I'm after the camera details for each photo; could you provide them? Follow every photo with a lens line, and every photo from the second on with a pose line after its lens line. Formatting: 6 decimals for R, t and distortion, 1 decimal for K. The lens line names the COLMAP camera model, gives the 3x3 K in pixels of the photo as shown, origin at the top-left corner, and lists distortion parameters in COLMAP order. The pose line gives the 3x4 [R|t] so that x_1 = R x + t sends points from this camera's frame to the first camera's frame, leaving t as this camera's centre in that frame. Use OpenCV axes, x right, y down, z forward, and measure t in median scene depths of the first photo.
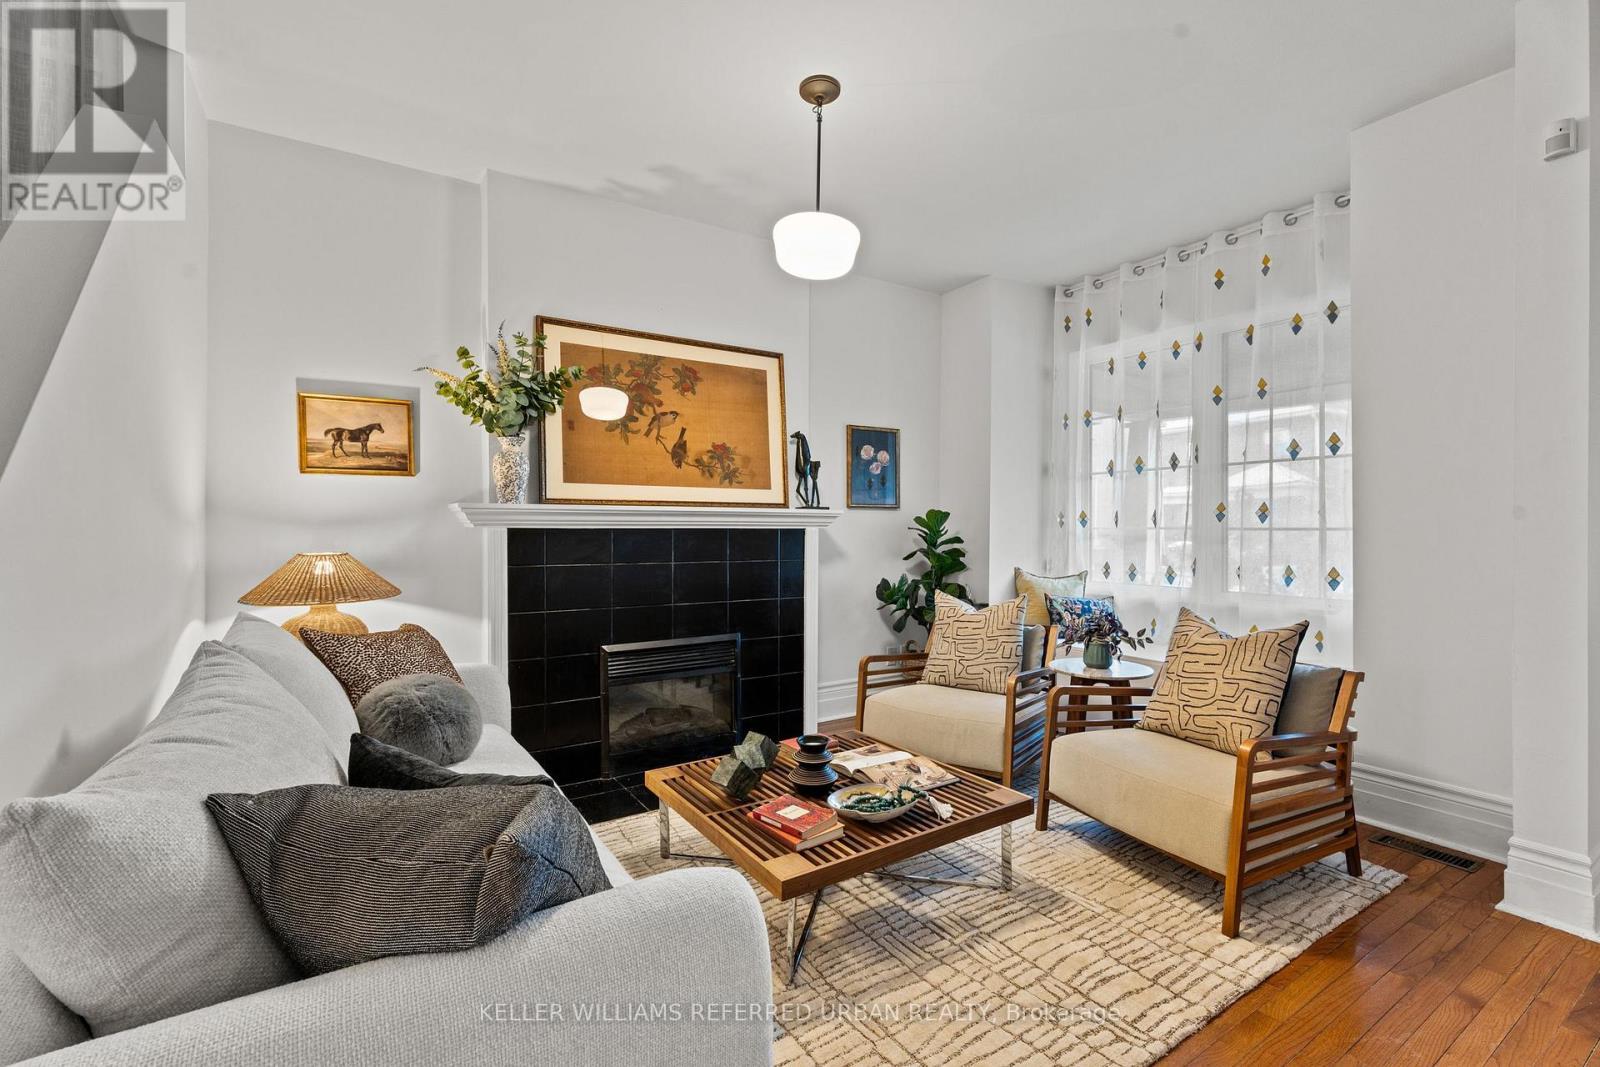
lens RADIAL K [[707.0, 0, 800.0], [0, 707.0, 533.5], [0, 0, 1]] dist [0.002426, -0.000084]
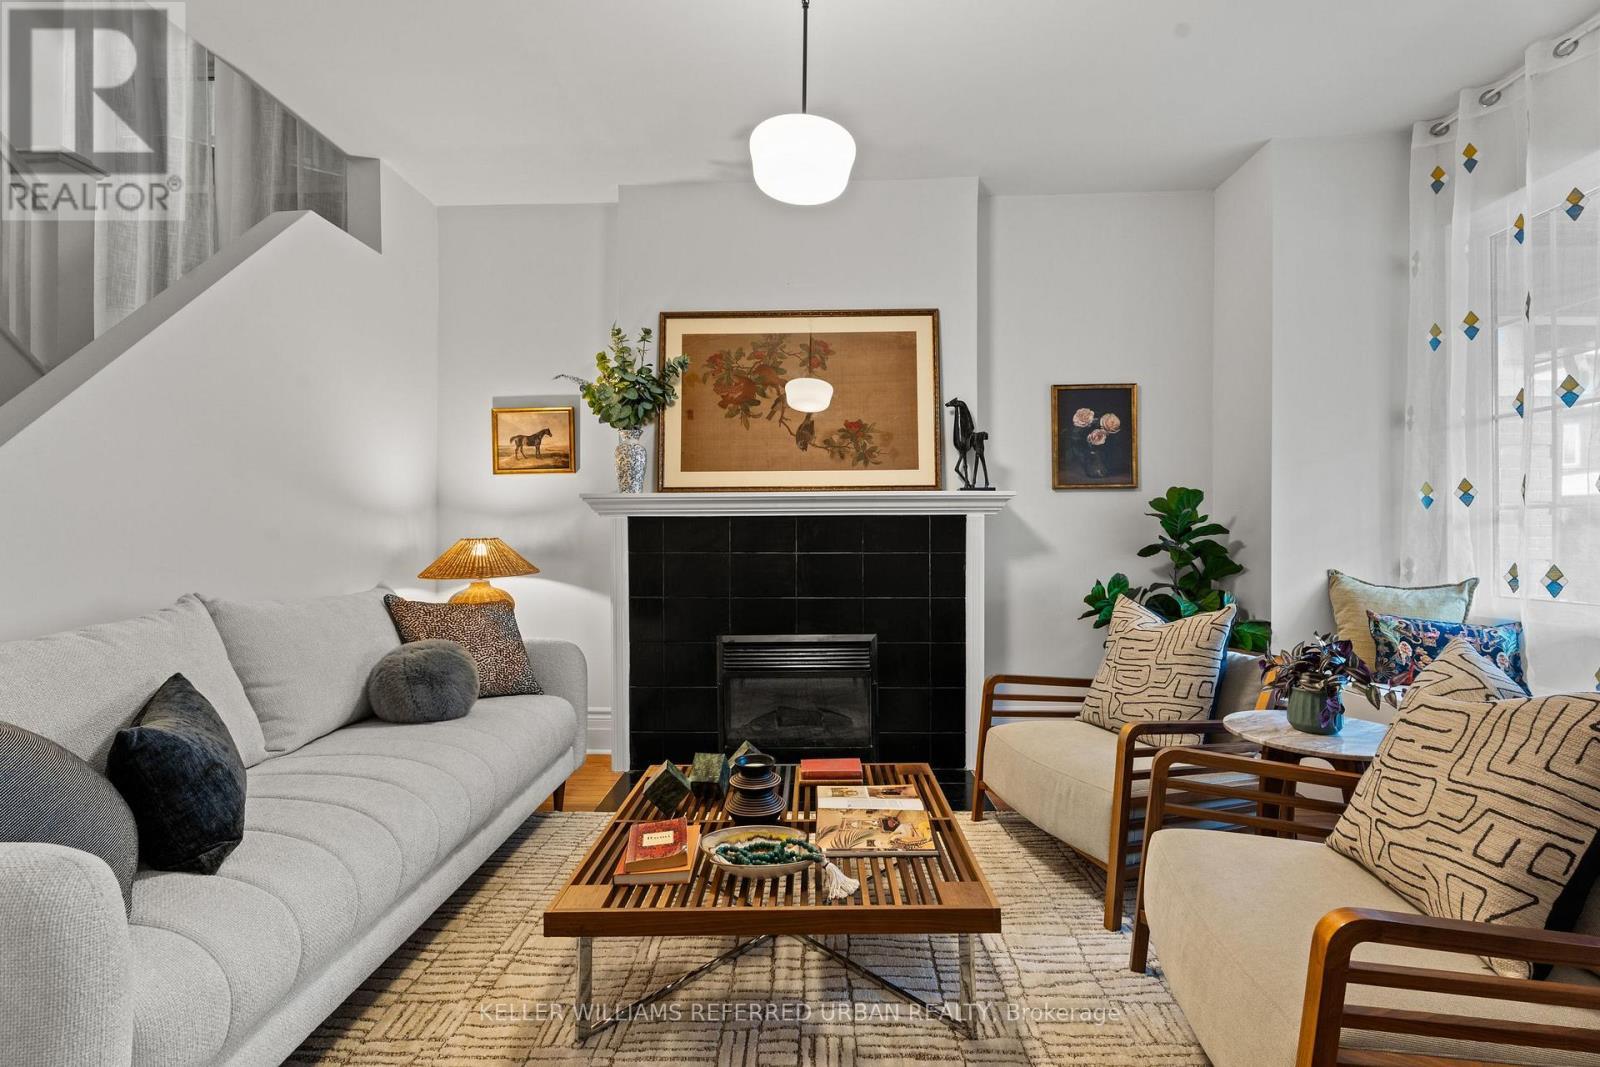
lens RADIAL K [[707.0, 0, 800.0], [0, 707.0, 533.5], [0, 0, 1]] dist [0.002426, -0.000084]
pose [[0.829238, -0.006972, -0.558852, 0.356732], [0.002284, 0.999956, -0.009086, 0.025506], [0.558891, 0.006258, 0.829217, 0.238892]]
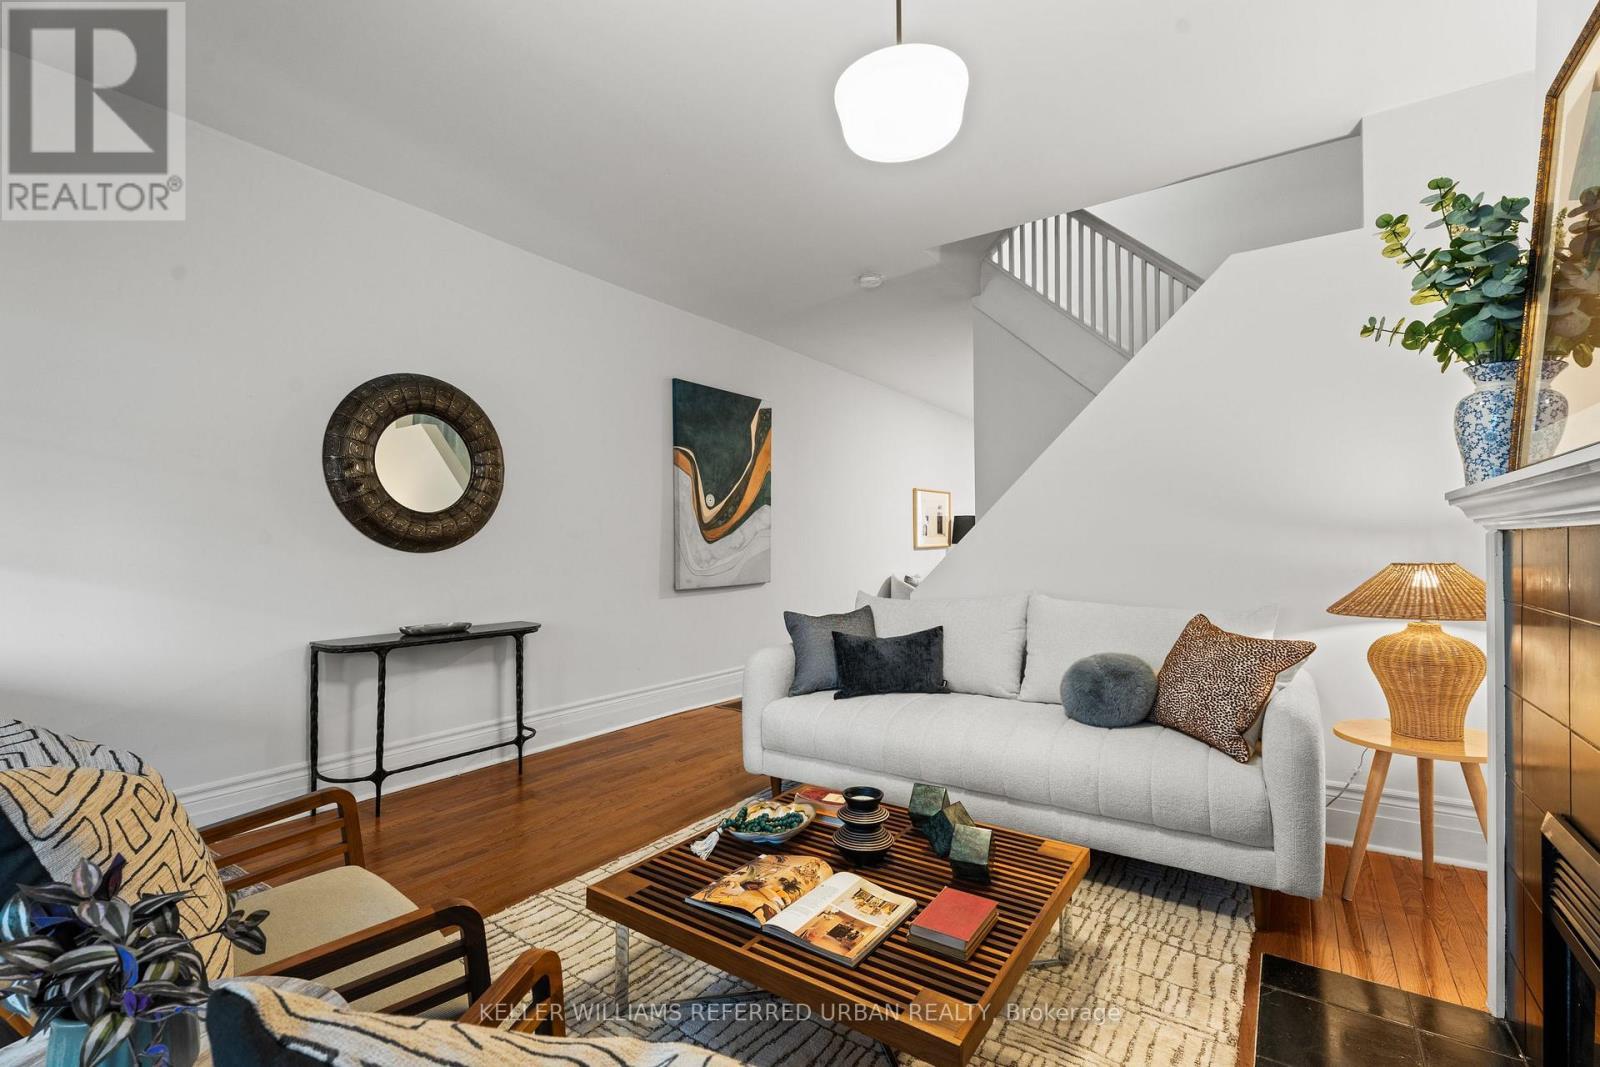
lens RADIAL K [[707.0, 0, 800.0], [0, 707.0, 533.5], [0, 0, 1]] dist [0.002426, -0.000084]
pose [[-0.925668, -0.005499, -0.378296, 0.269134], [-0.002912, 0.999968, -0.007410, 0.001071], [0.378325, -0.005757, -0.925655, 1.179569]]
